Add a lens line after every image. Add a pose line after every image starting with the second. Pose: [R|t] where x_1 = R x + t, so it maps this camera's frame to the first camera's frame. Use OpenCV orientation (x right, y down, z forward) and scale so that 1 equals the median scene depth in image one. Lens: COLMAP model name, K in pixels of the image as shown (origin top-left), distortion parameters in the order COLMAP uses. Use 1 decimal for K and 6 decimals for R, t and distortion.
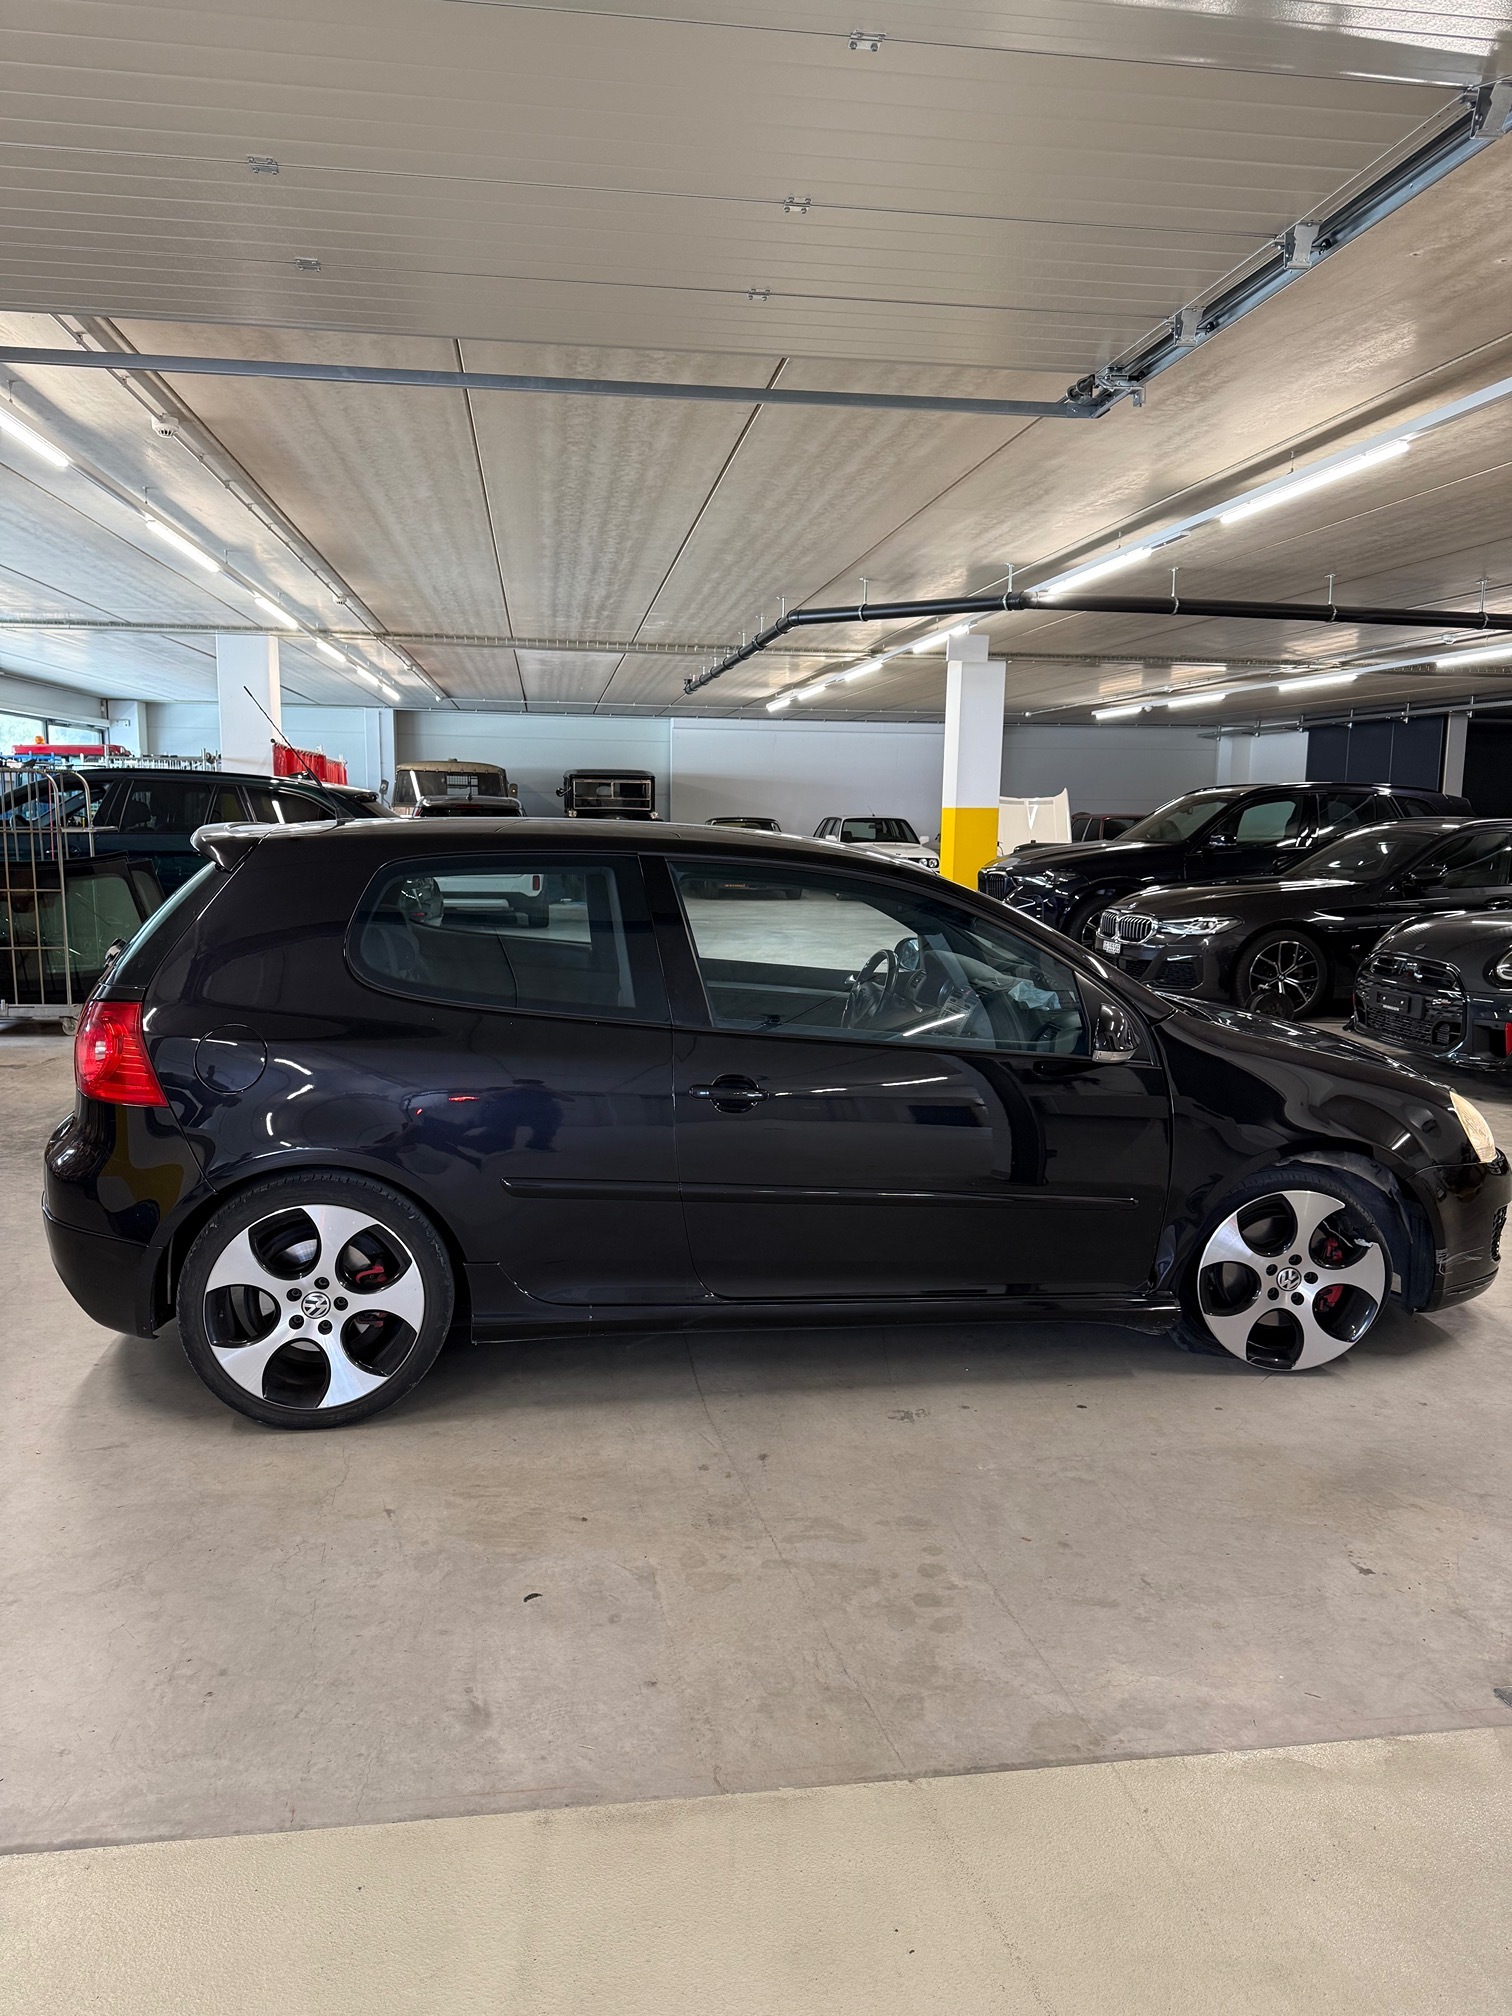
lens RADIAL K [[1420.8, 0, 758.6], [0, 1420.8, 1011.2], [0, 0, 1]] dist [0.034950, -0.043189]
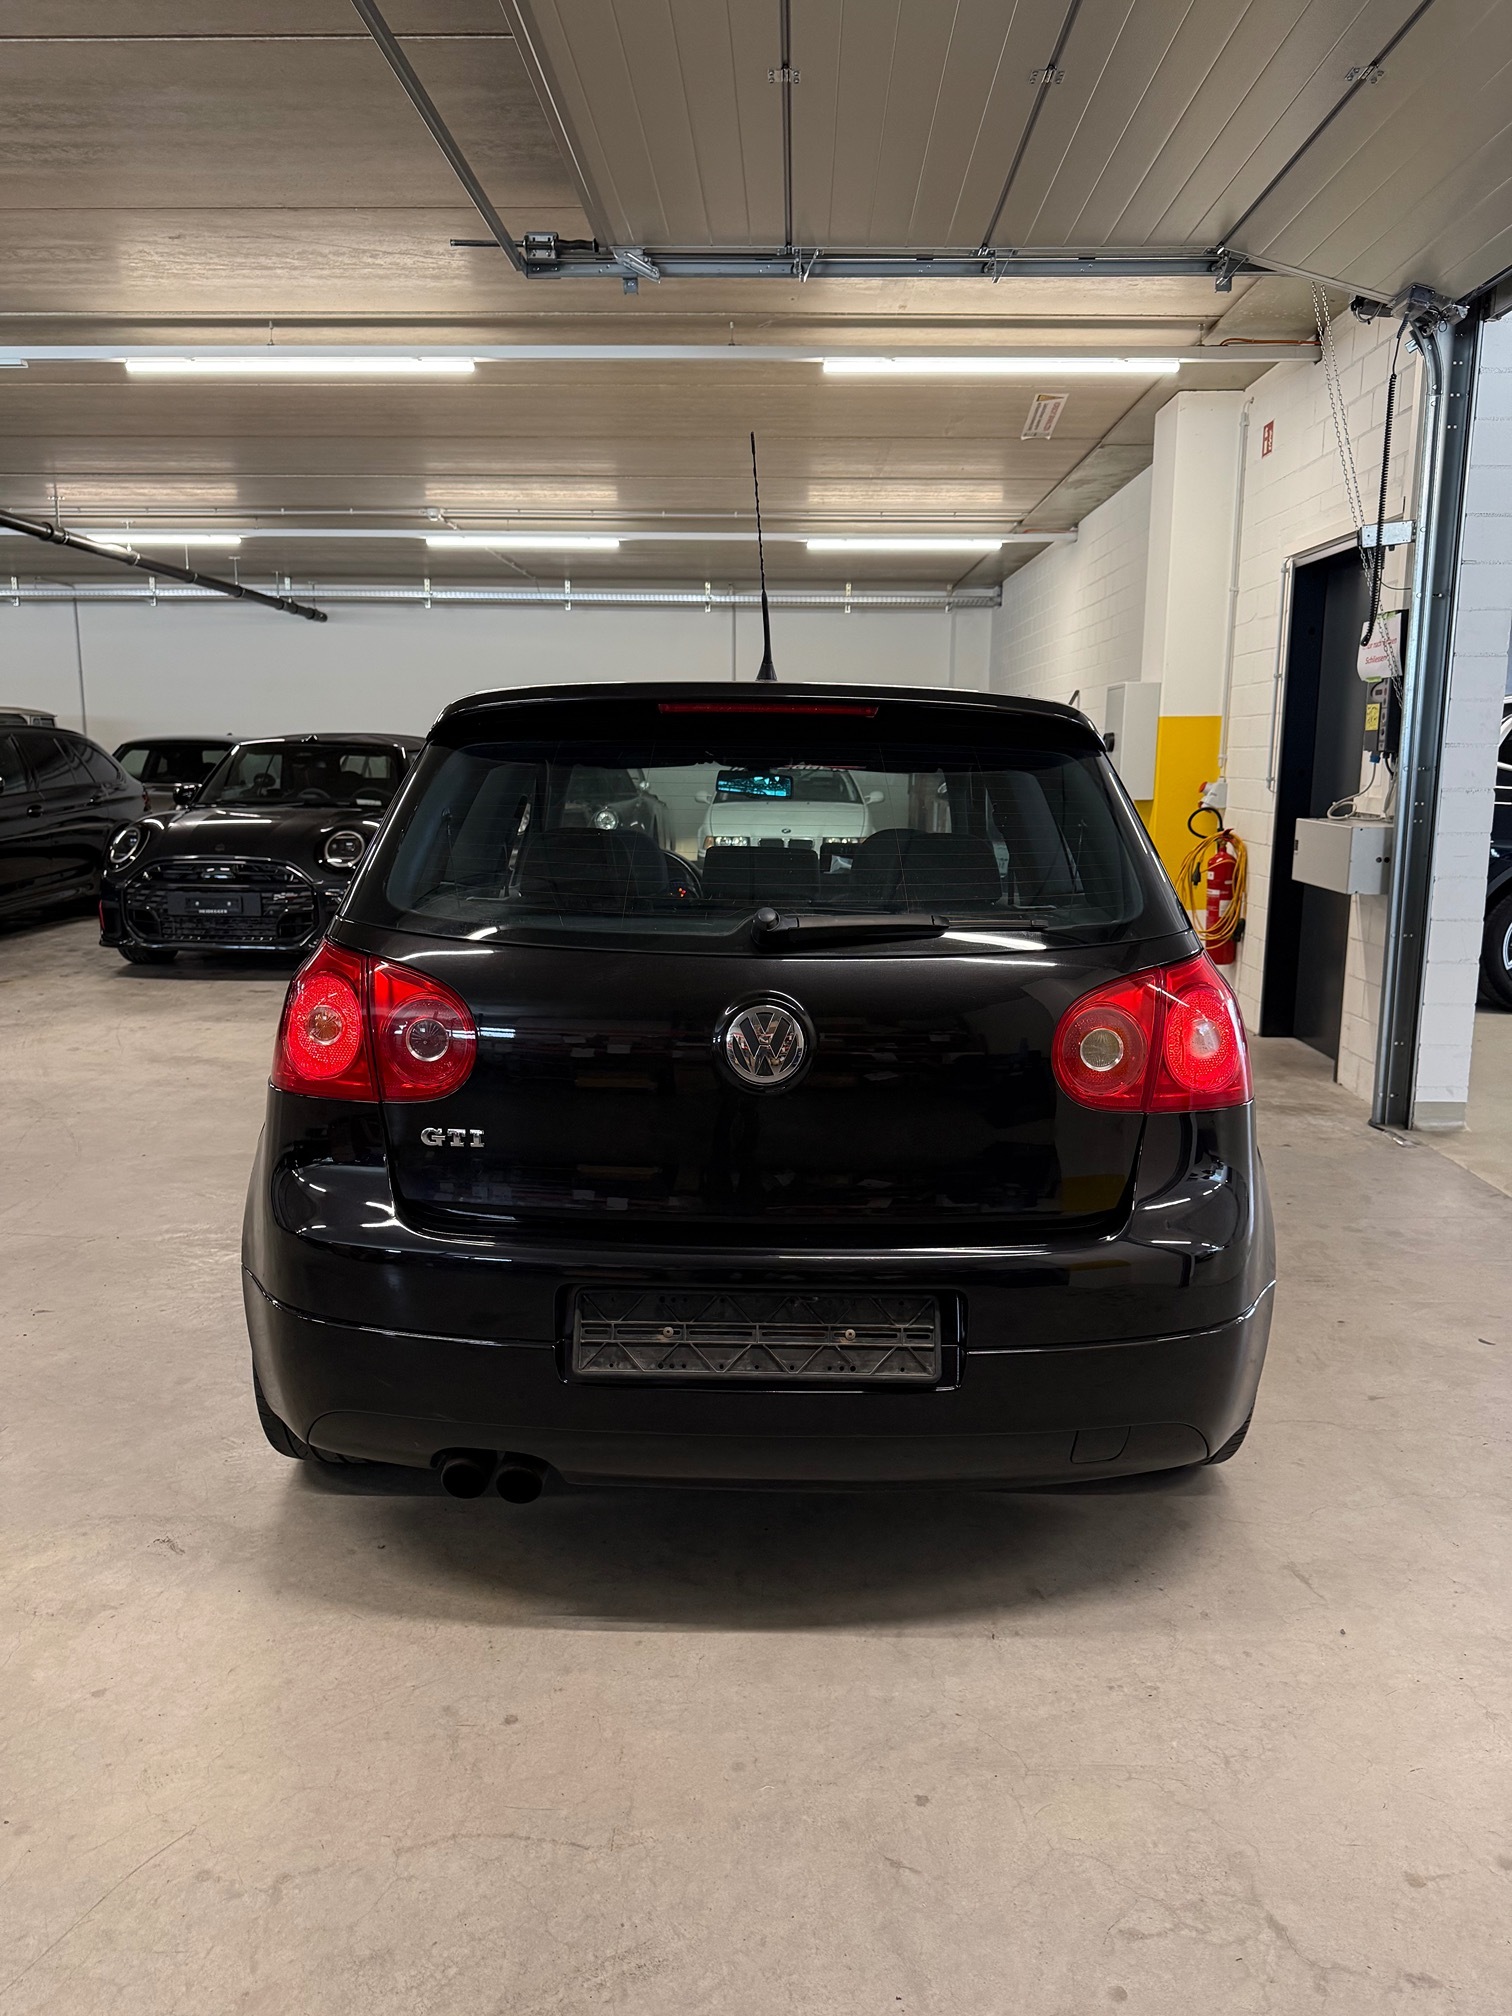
lens RADIAL K [[1420.8, 0, 753.9], [0, 1420.8, 1007.6], [0, 0, 1]] dist [0.034950, -0.043189]
pose [[0.170548, -0.185853, 0.967663, -0.388549], [0.136395, 0.977050, 0.163616, -0.040797], [-0.975864, 0.104080, 0.191983, 0.379189]]
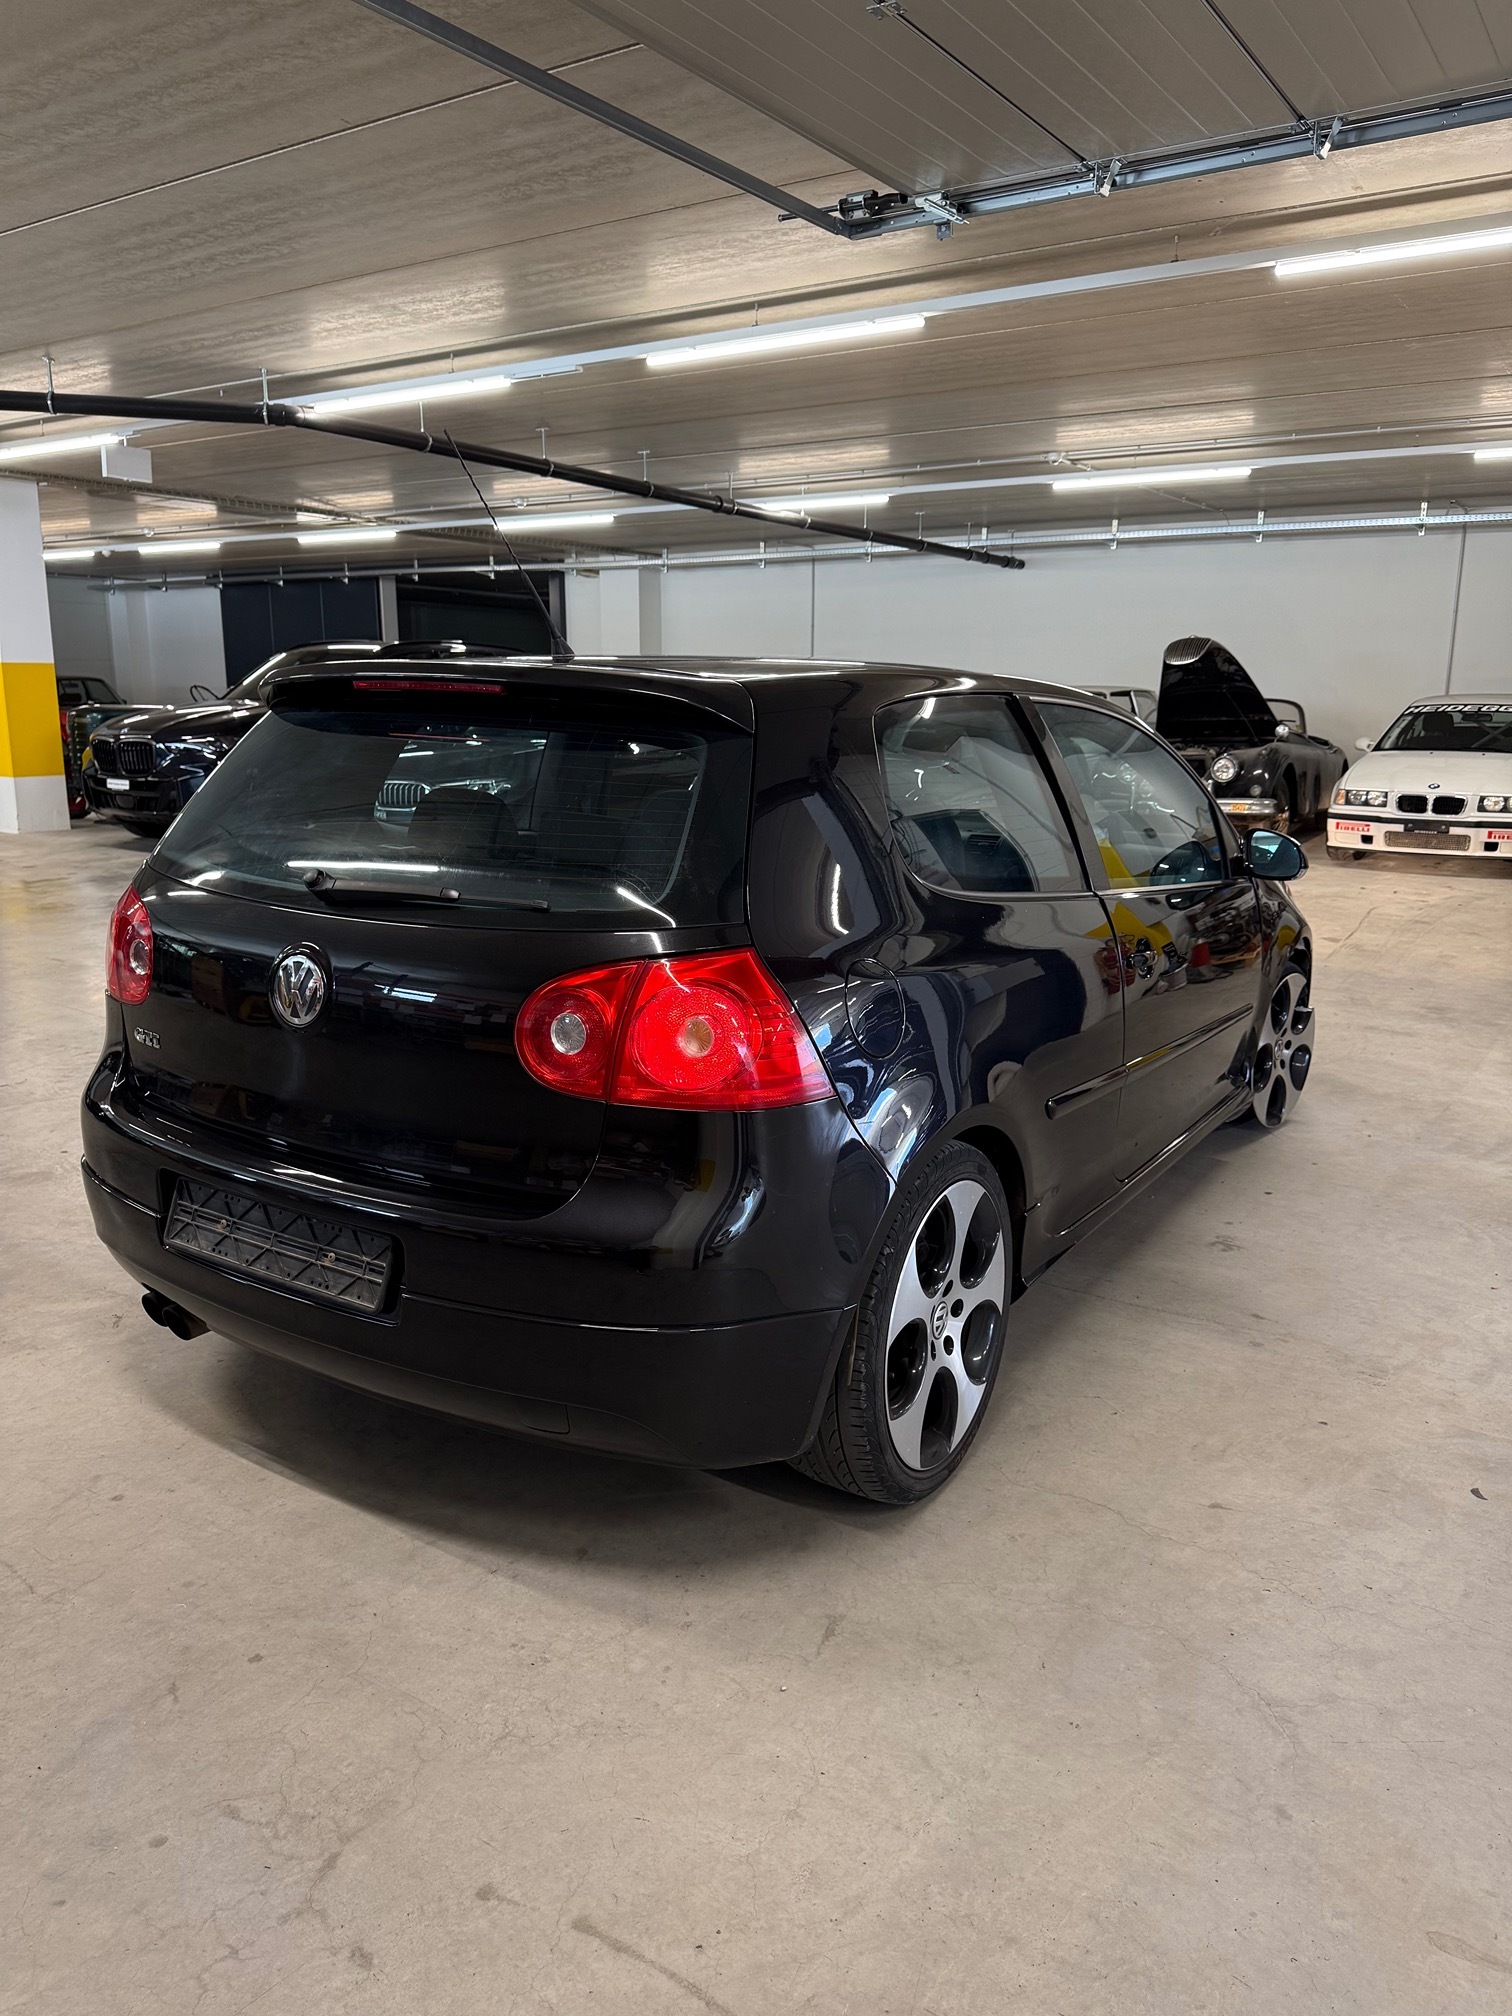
lens RADIAL K [[1420.8, 0, 760.3], [0, 1420.8, 1013.1], [0, 0, 1]] dist [0.034950, -0.043189]
pose [[0.667699, -0.175094, 0.723547, -0.309554], [0.107785, 0.984442, 0.138764, -0.022322], [-0.736587, -0.014665, 0.676184, 0.203177]]
